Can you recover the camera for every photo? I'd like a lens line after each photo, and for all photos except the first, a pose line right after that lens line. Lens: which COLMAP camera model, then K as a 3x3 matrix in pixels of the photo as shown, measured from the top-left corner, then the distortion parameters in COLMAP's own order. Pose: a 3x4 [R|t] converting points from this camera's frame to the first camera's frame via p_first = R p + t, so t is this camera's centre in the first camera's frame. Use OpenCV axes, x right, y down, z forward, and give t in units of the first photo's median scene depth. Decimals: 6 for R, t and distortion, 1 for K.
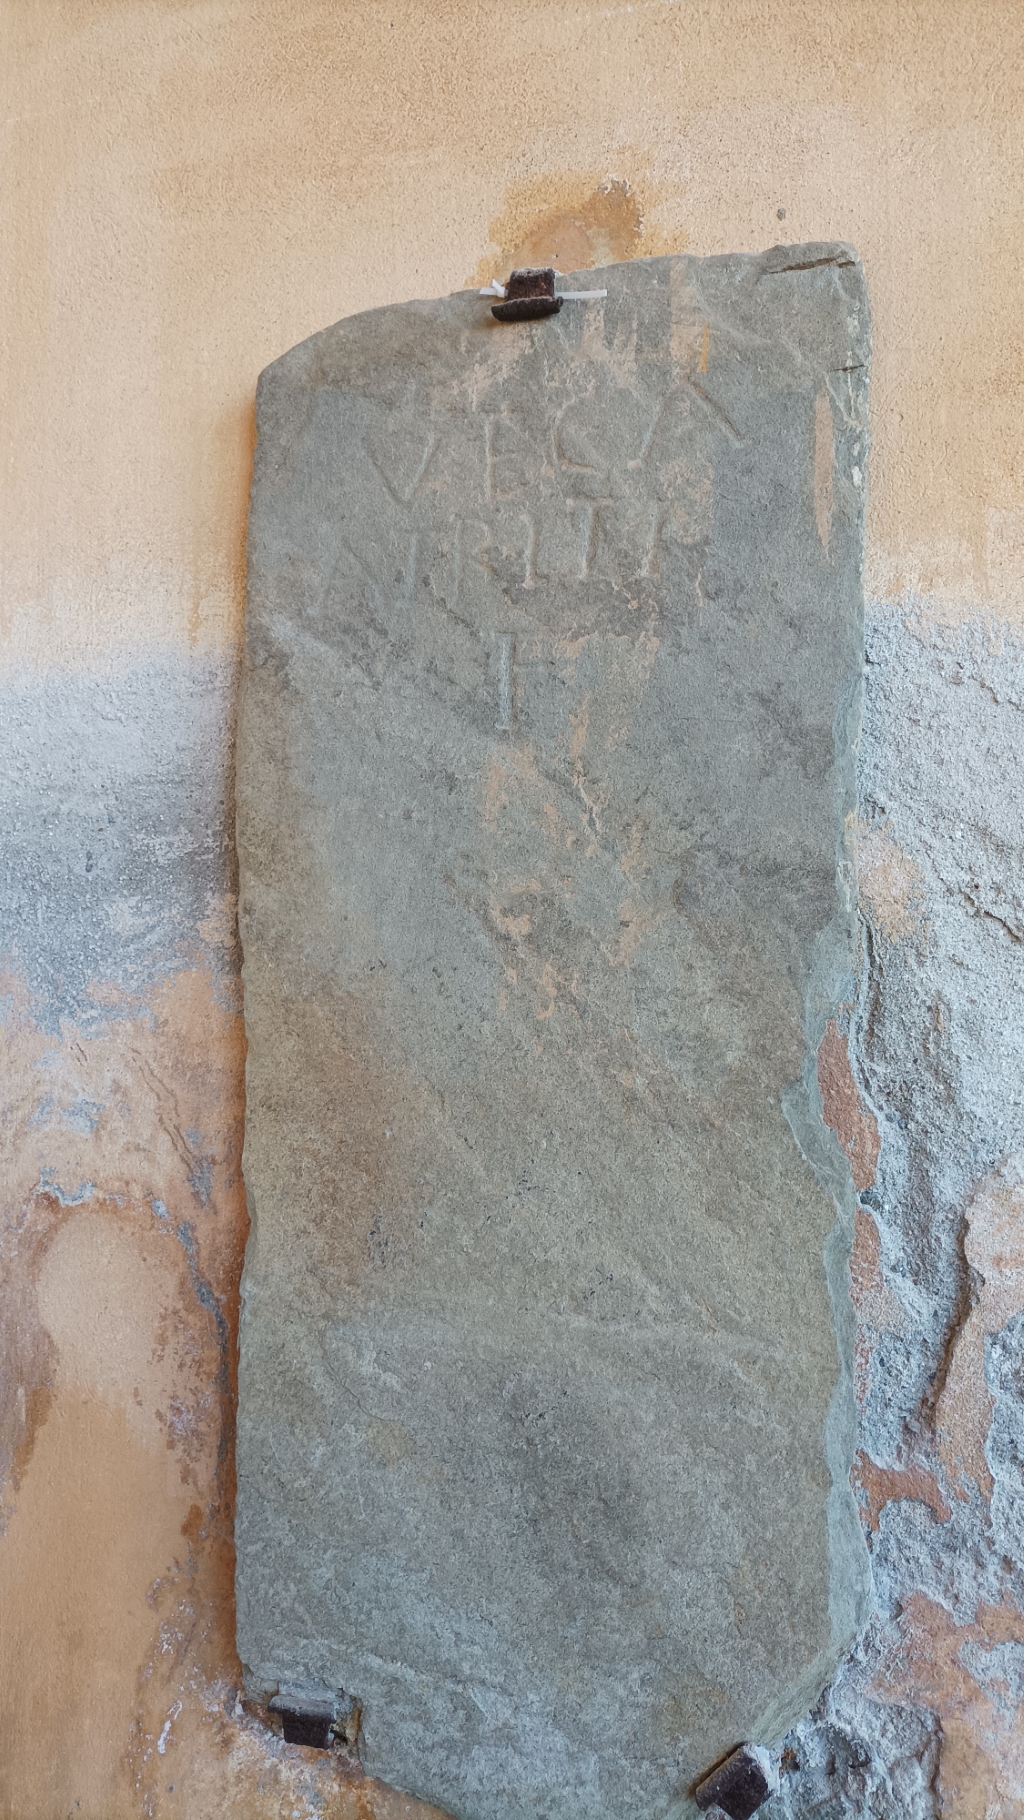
lens RADIAL K [[1357.0, 0, 510.5], [0, 1357.0, 916.5], [0, 0, 1]] dist [0.033699, -0.027408]
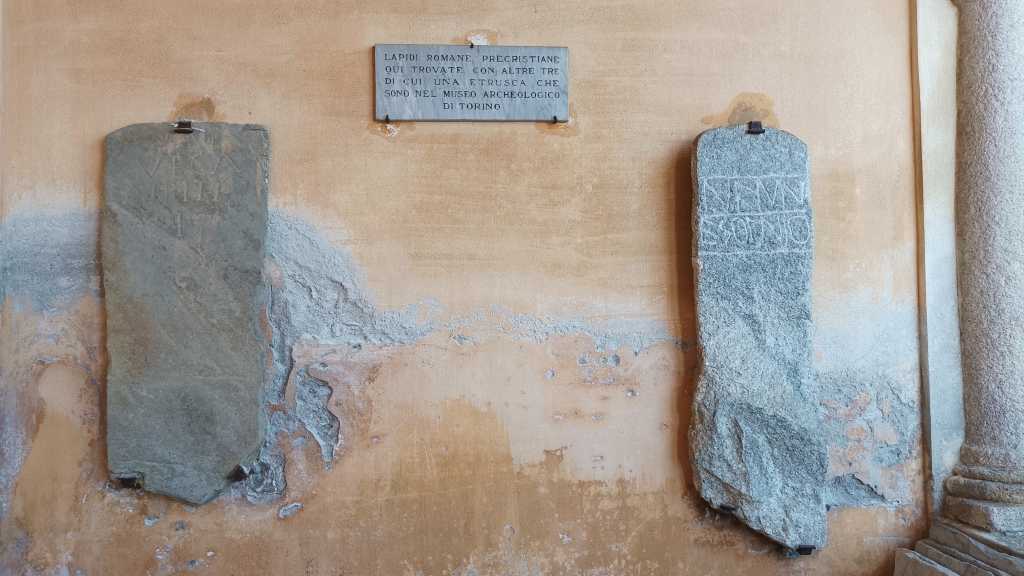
lens RADIAL K [[763.5, 0, 512.0], [0, 763.5, 288.0], [0, 0, 1]] dist [0.033699, -0.027408]
pose [[0.924955, -0.012320, 0.379878, 0.042158], [0.000339, 0.999501, 0.031588, -0.055132], [-0.380077, -0.029089, 0.924497, -1.513683]]
